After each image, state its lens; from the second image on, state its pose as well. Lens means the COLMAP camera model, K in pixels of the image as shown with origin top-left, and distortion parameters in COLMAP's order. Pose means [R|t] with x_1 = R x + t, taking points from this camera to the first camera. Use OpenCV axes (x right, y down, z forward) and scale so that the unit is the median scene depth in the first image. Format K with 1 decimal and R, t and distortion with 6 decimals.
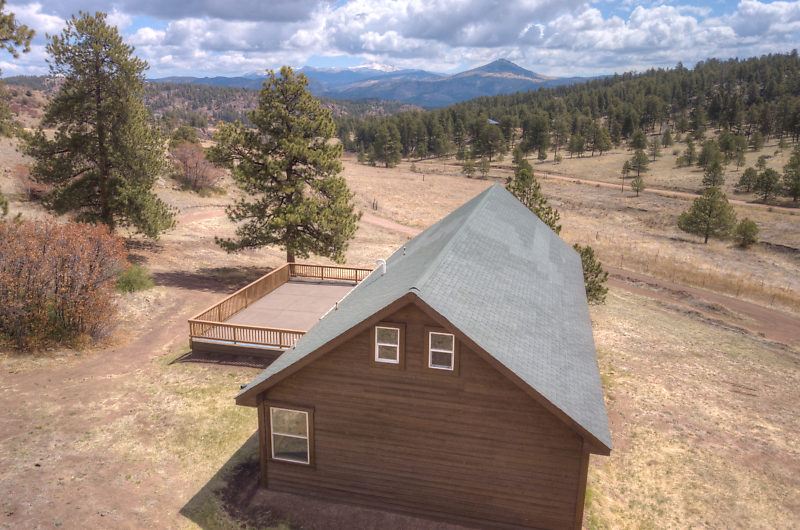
lens RADIAL K [[610.6, 0, 387.7], [0, 610.6, 266.4], [0, 0, 1]] dist [0.010139, -0.009580]
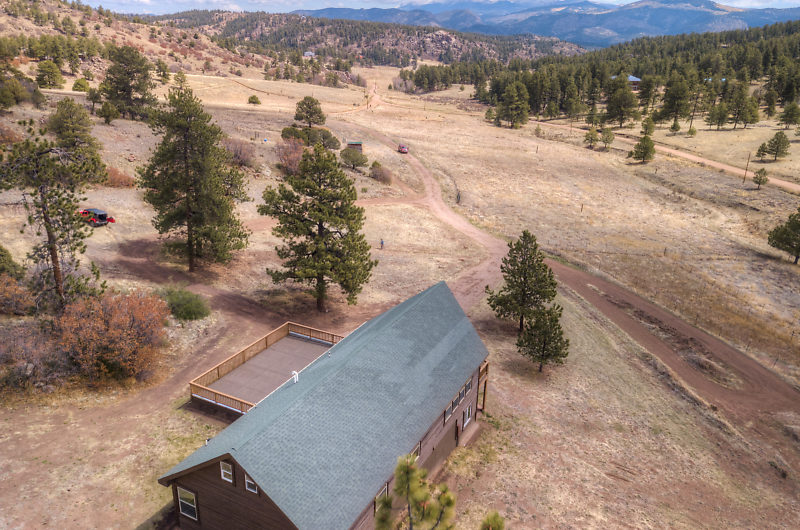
lens RADIAL K [[606.9, 0, 387.4], [0, 606.9, 261.8], [0, 0, 1]] dist [0.011519, 0.001089]
pose [[0.971934, 0.091305, -0.216812, 0.057092], [-0.070484, 0.992294, 0.101908, -0.050492], [0.224446, -0.083766, 0.970880, -0.041140]]
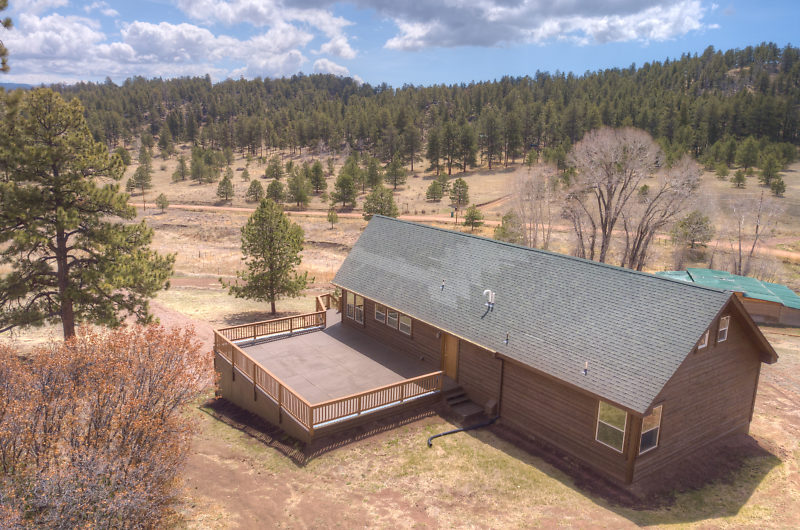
lens RADIAL K [[615.5, 0, 400.0], [0, 615.5, 265.0], [0, 0, 1]] dist [-0.012050, -0.006373]
pose [[0.633567, -0.152830, 0.758443, -0.110443], [0.170441, 0.983783, 0.055858, -0.016799], [-0.754680, 0.093880, 0.649341, 0.042802]]
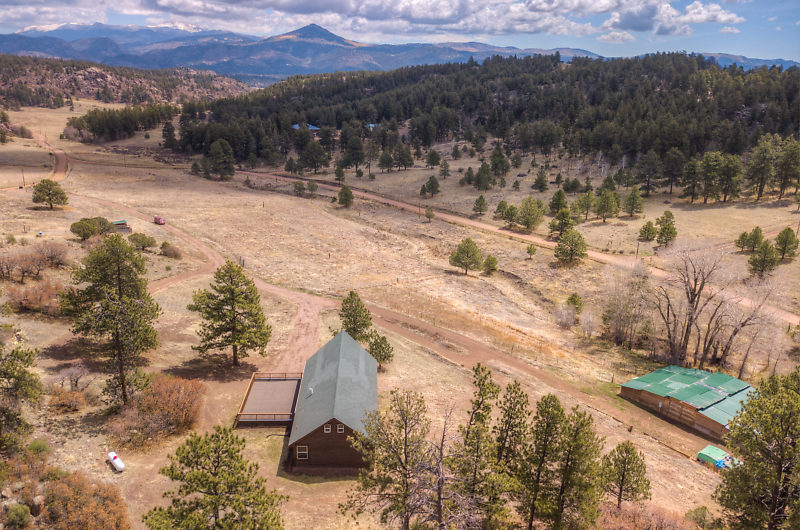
lens RADIAL K [[610.6, 0, 387.7], [0, 610.6, 266.4], [0, 0, 1]] dist [0.010139, -0.009580]
pose [[0.958260, -0.075095, 0.275858, -0.049324], [0.060669, 0.996324, 0.060473, -0.087922], [-0.279386, -0.041213, 0.959294, -0.226043]]
